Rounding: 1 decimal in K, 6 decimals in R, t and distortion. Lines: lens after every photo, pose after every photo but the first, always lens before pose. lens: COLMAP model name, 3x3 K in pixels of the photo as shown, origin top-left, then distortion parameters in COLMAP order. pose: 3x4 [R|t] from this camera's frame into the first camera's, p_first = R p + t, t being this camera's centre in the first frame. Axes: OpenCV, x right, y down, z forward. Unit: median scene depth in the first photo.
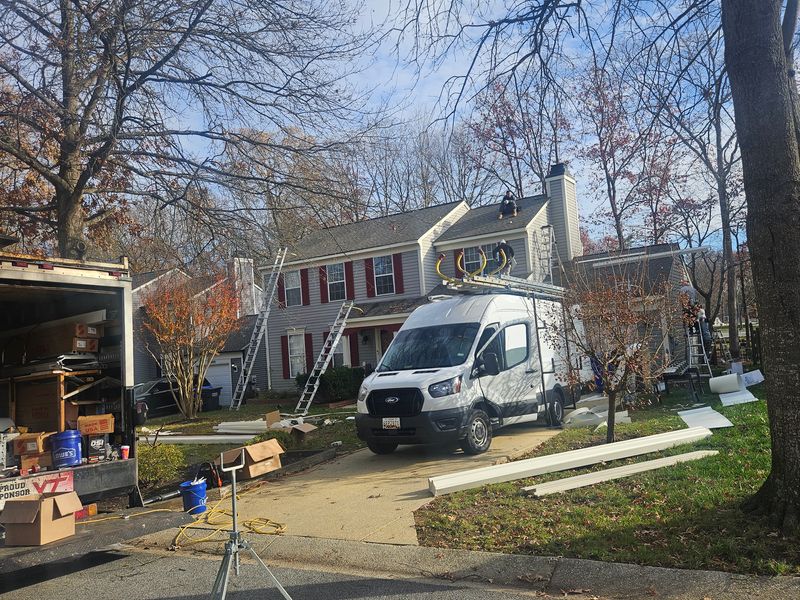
lens RADIAL K [[660.1, 0, 400.0], [0, 660.1, 300.0], [0, 0, 1]] dist [0.117638, -0.192844]
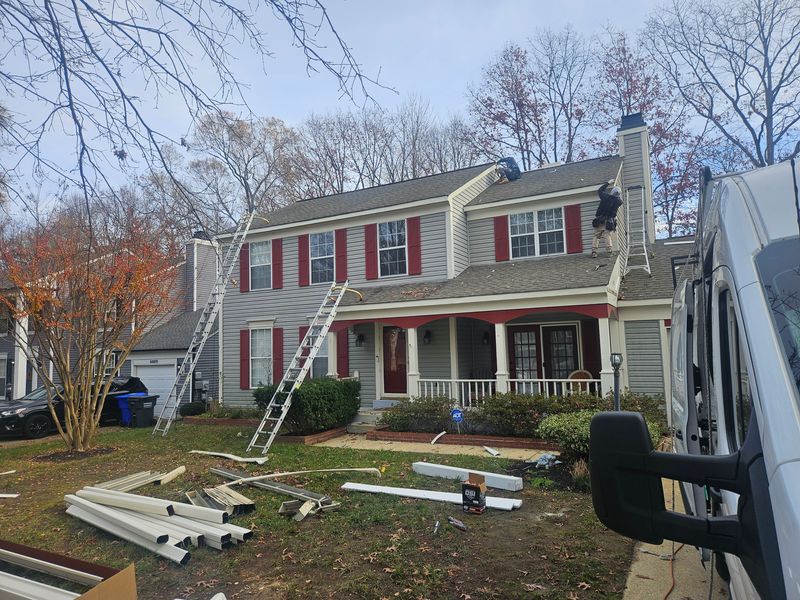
lens RADIAL K [[526.9, 0, 382.9], [0, 526.9, 300.2], [0, 0, 1]] dist [0.091833, -0.059261]
pose [[0.997282, 0.053978, 0.050153, -0.059121], [-0.052075, 0.997901, -0.038504, 0.039021], [-0.052126, 0.035787, 0.997999, 0.446020]]
